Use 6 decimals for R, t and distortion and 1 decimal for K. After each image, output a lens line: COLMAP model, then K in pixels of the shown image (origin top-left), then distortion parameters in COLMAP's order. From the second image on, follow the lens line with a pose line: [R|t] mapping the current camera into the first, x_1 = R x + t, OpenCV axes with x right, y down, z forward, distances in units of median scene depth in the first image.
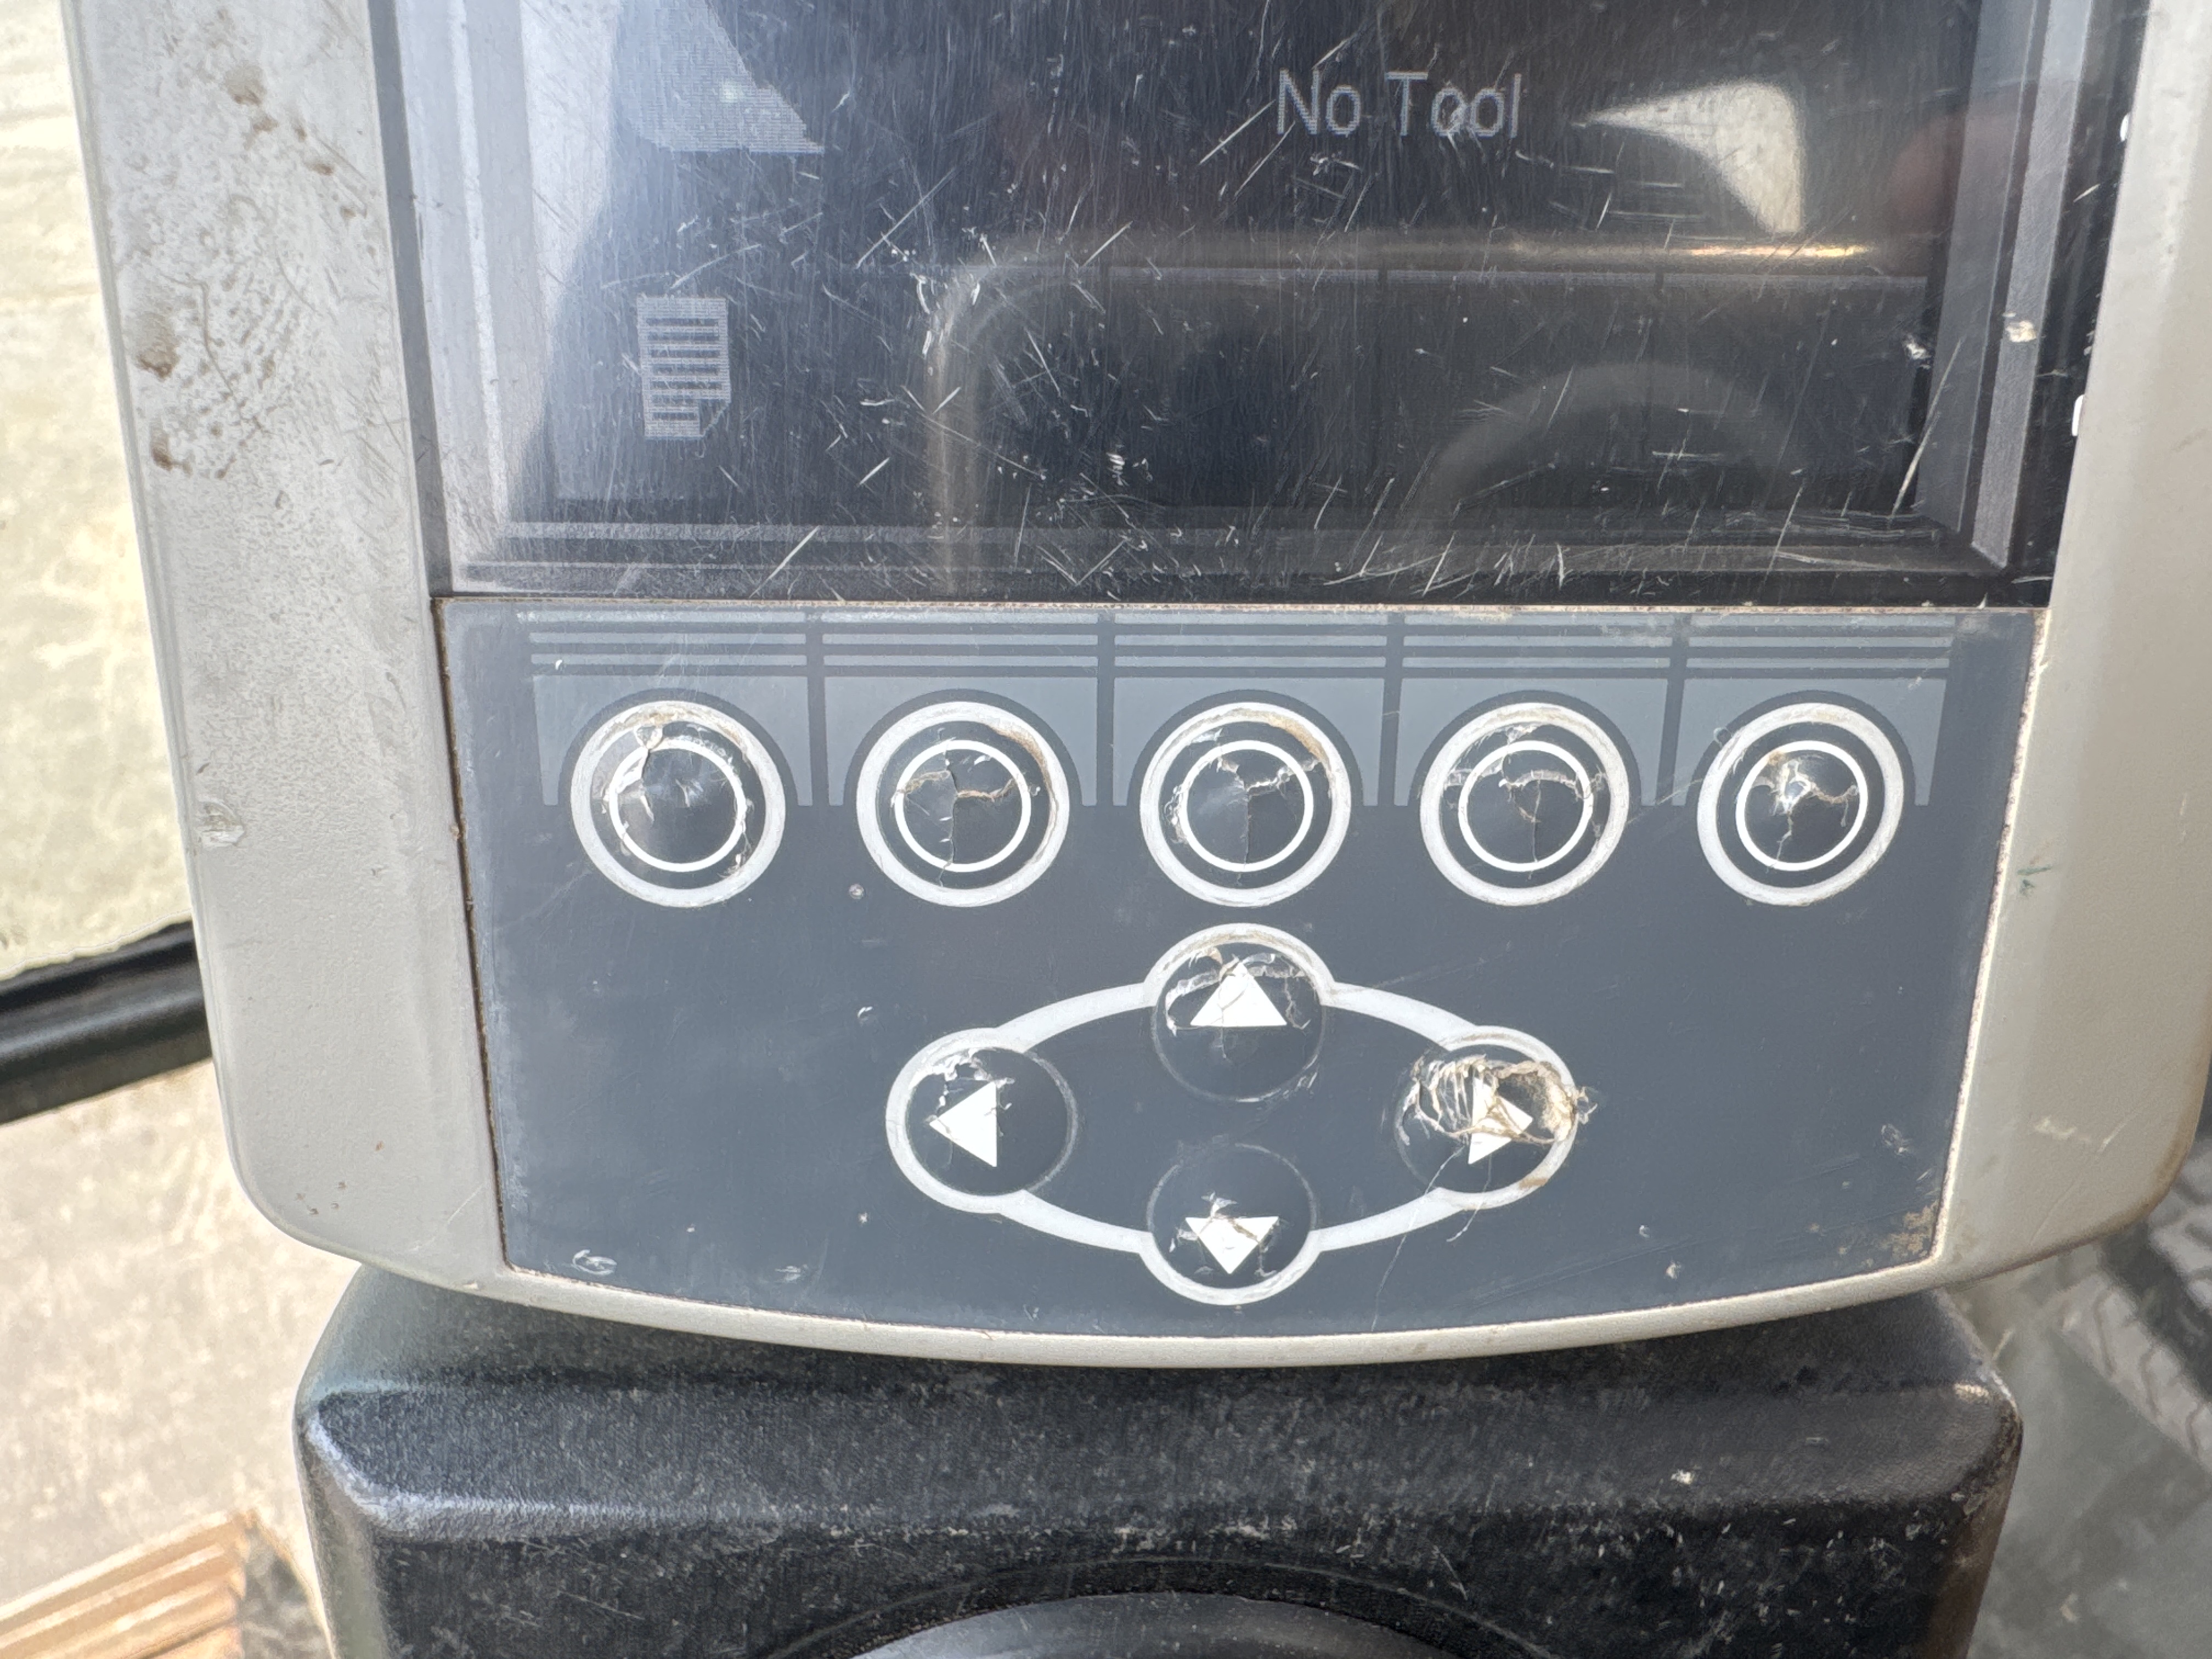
lens RADIAL K [[1537.7, 0, 1106.0], [0, 1537.7, 829.5], [0, 0, 1]] dist [0.006458, 0.000262]
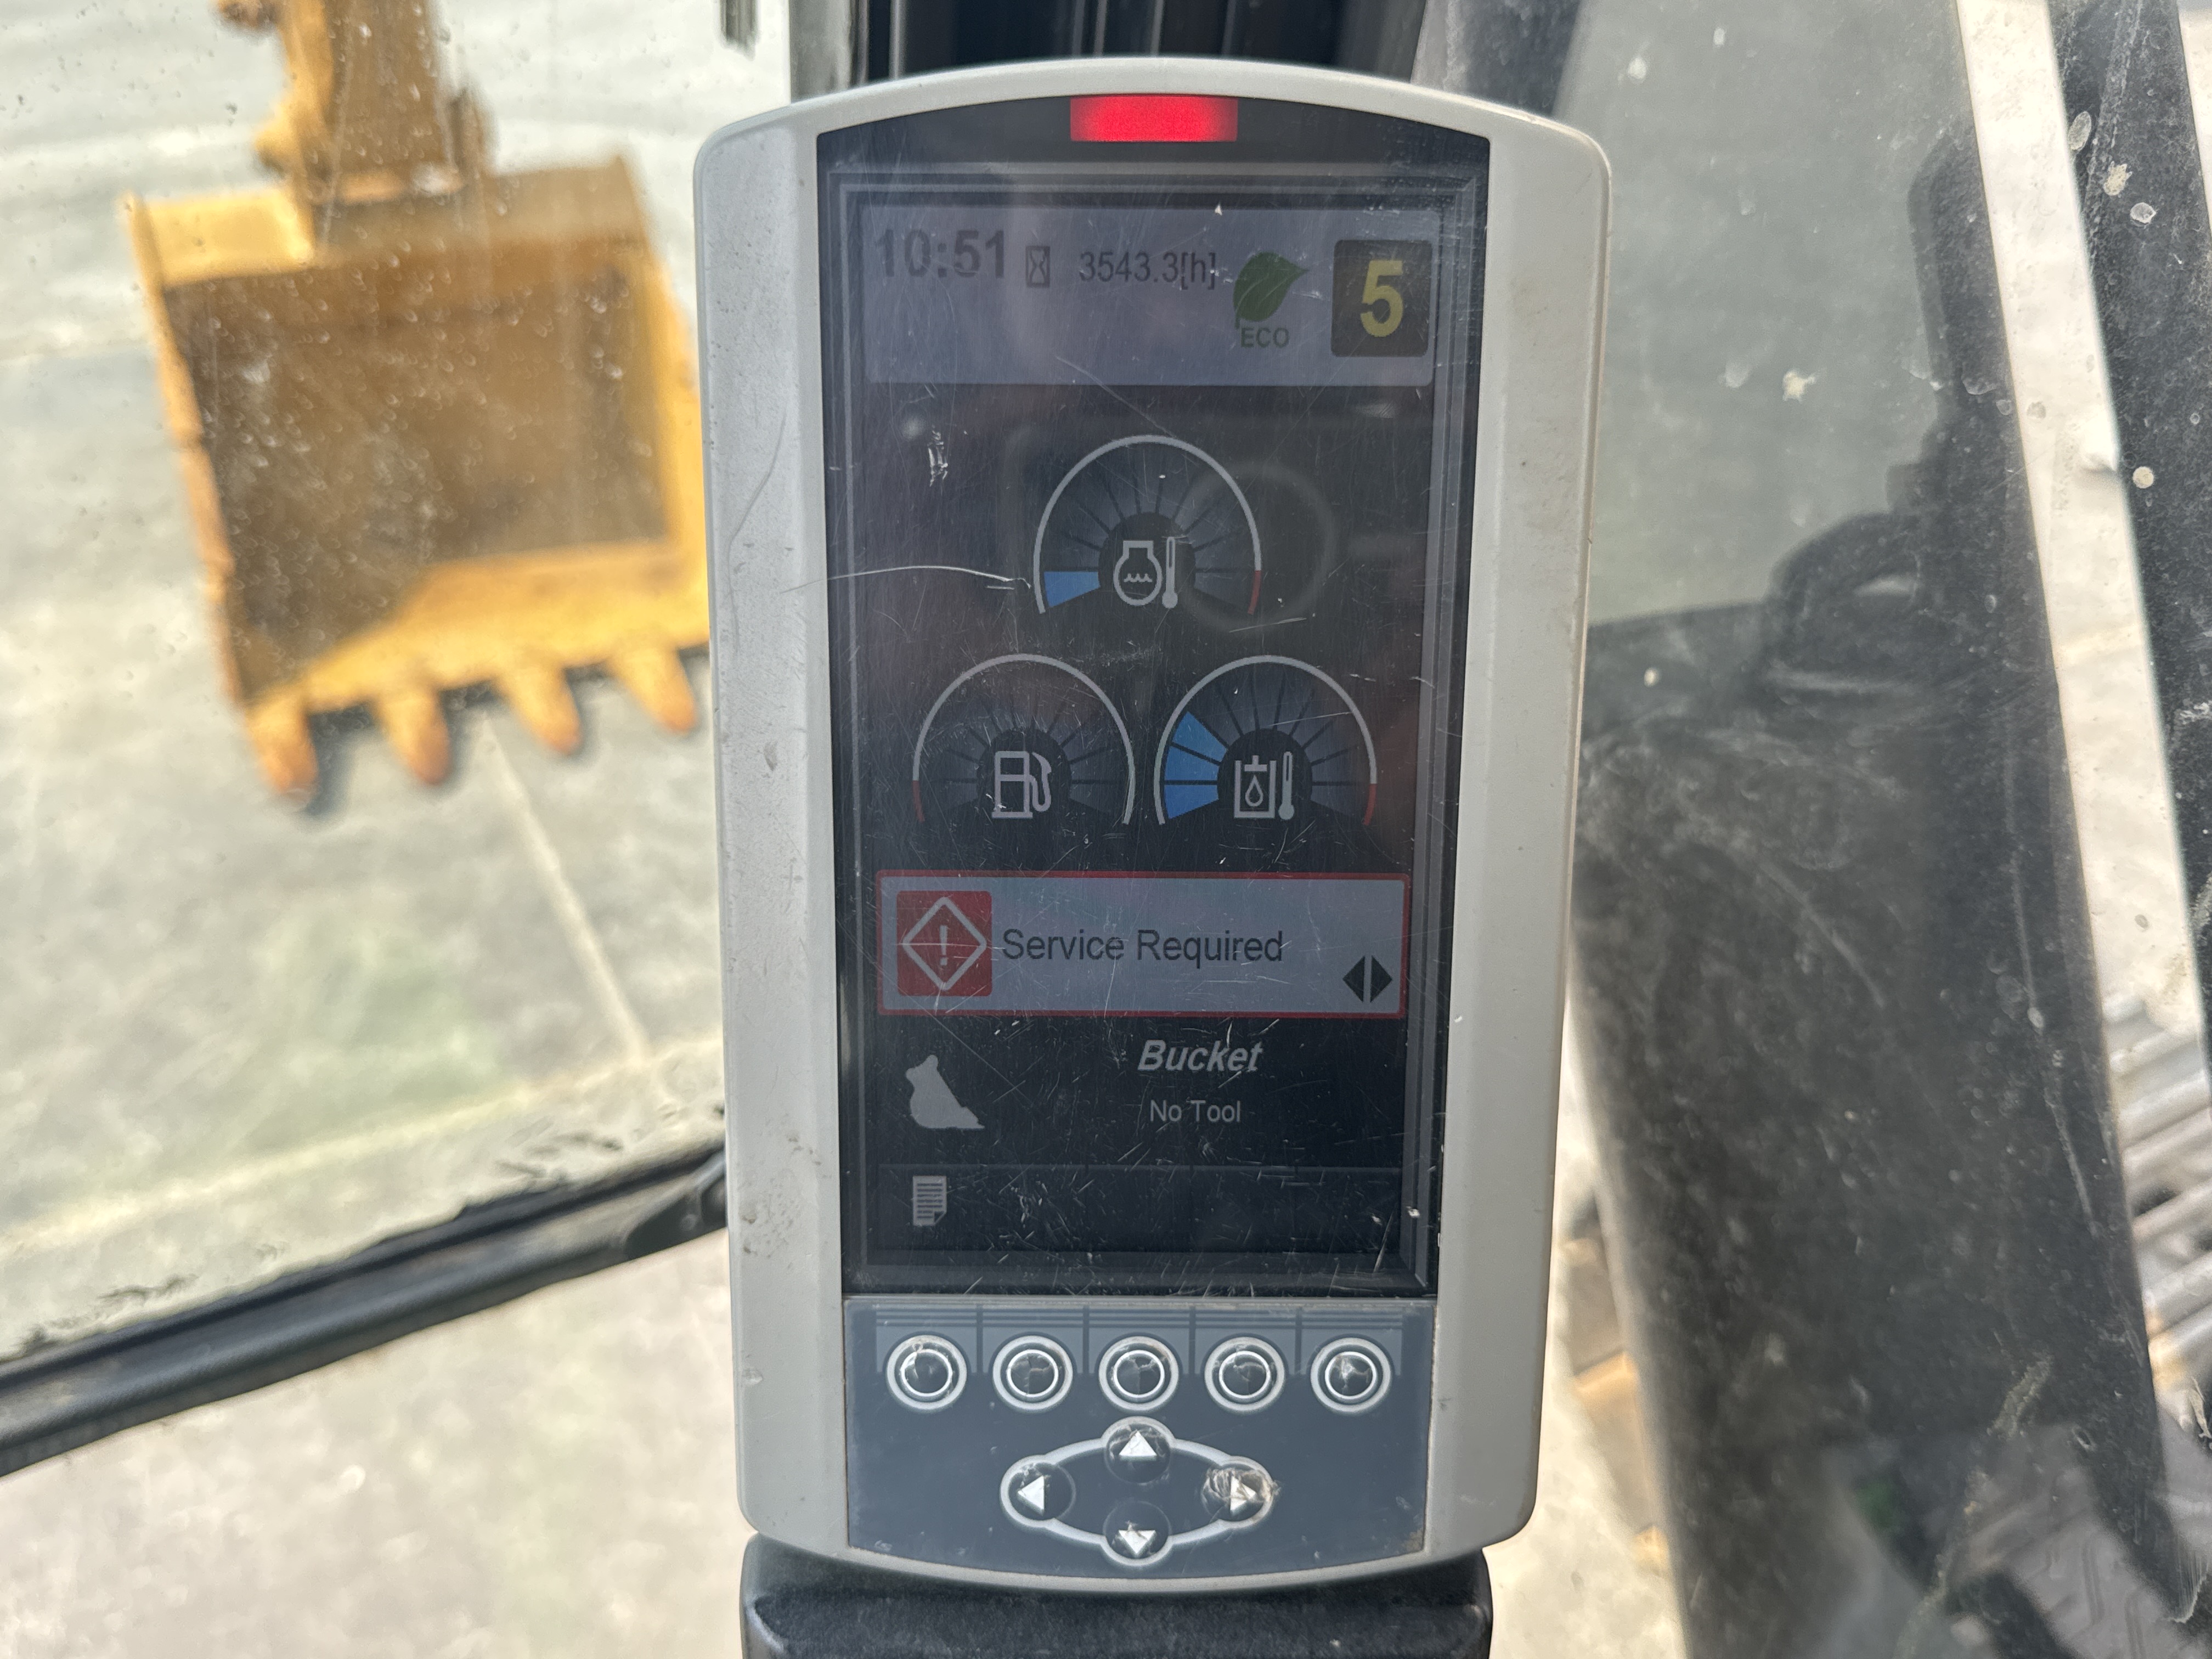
lens RADIAL K [[1902.4, 0, 1143.8], [0, 1902.4, 832.6], [0, 0, 1]] dist [0.072022, -0.126258]
pose [[0.999688, 0.007763, -0.023721, 0.166191], [-0.008923, 0.998749, -0.049192, -0.767598], [0.023310, 0.049388, 0.998508, -2.282984]]
